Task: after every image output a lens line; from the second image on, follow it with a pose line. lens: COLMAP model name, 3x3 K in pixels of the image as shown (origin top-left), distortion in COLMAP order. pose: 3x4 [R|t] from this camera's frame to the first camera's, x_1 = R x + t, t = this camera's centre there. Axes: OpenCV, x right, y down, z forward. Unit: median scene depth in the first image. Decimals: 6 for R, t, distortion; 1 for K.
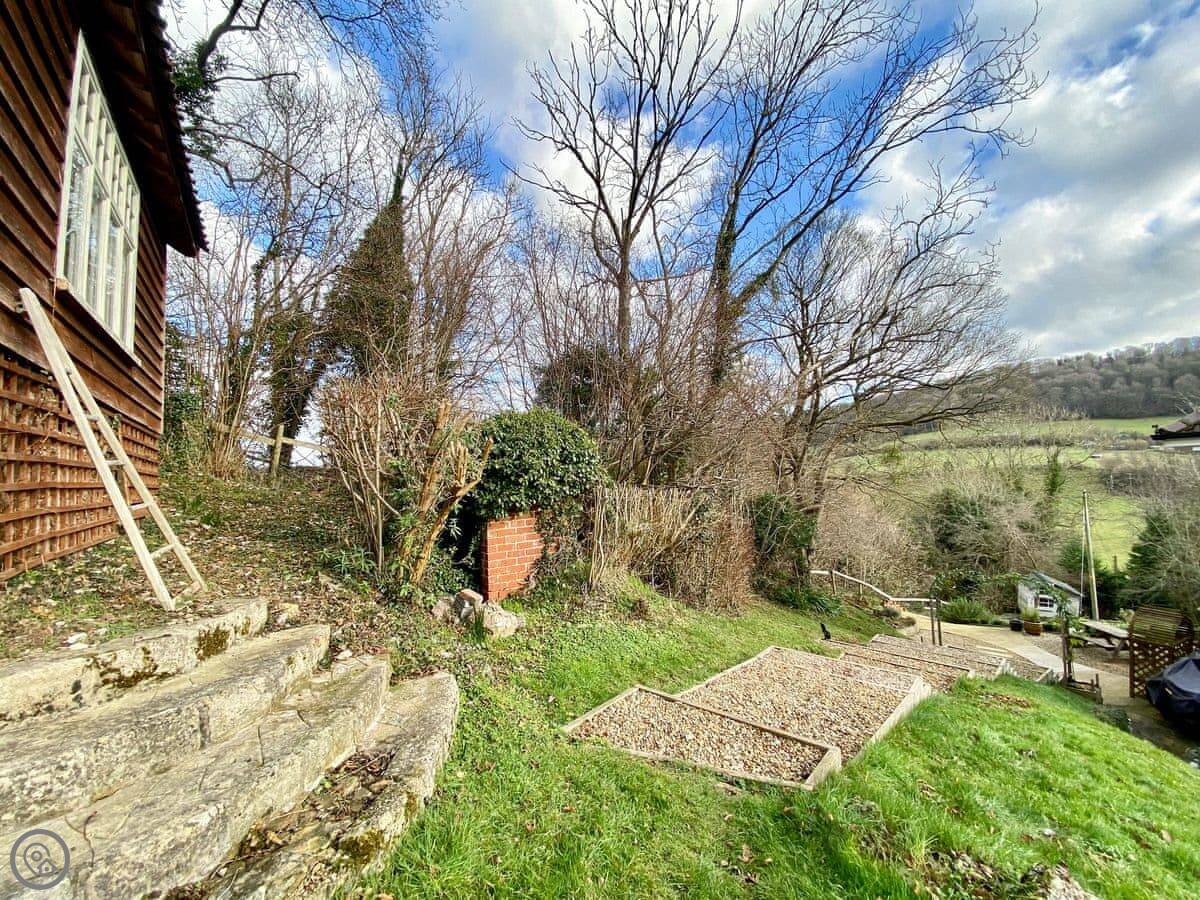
lens RADIAL K [[493.5, 0, 616.4], [0, 493.5, 447.2], [0, 0, 1]] dist [0.018667, -0.019468]
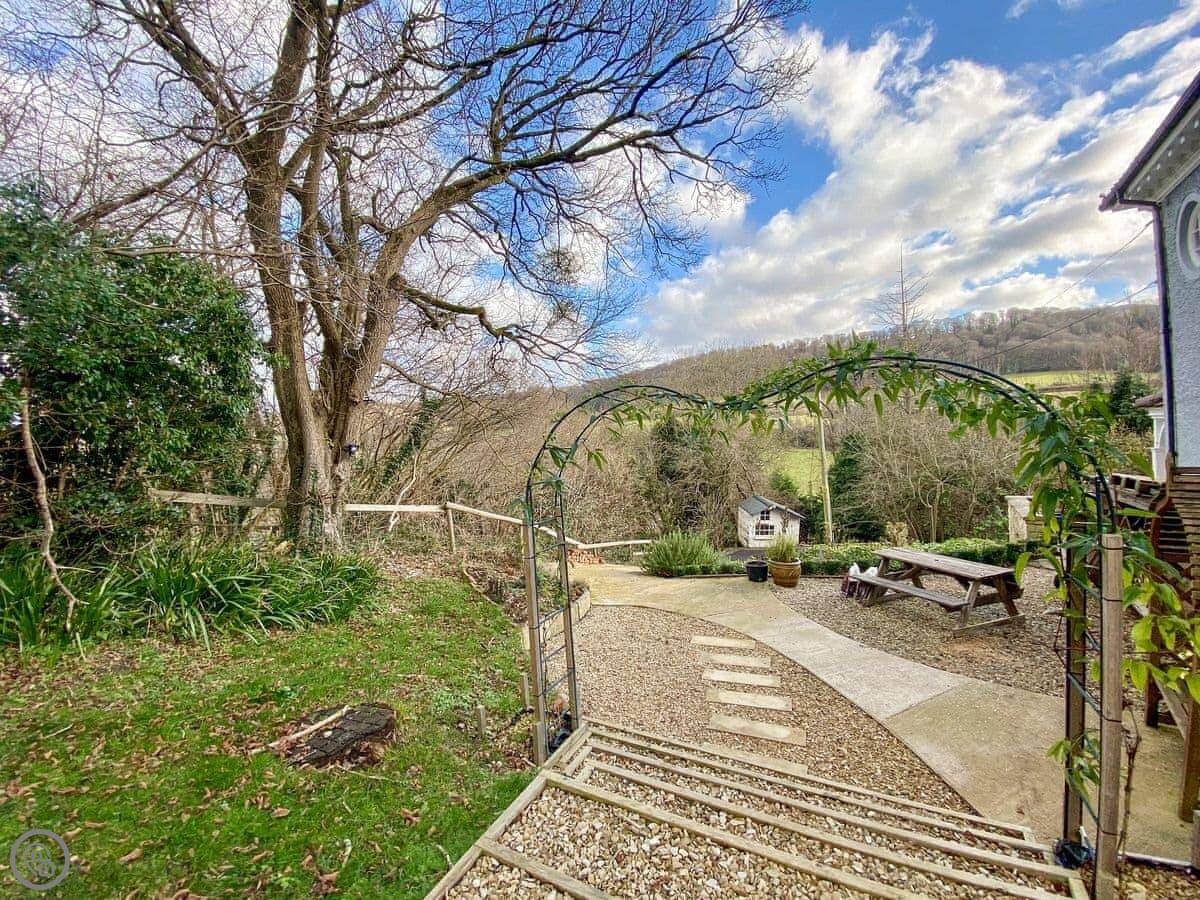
lens RADIAL K [[478.7, 0, 594.1], [0, 478.7, 450.6], [0, 0, 1]] dist [0.015847, -0.018261]
pose [[0.916604, -0.035864, 0.398183, 0.572786], [0.009892, 0.997698, 0.067091, 0.250520], [-0.399673, -0.057557, 0.914849, 0.773687]]
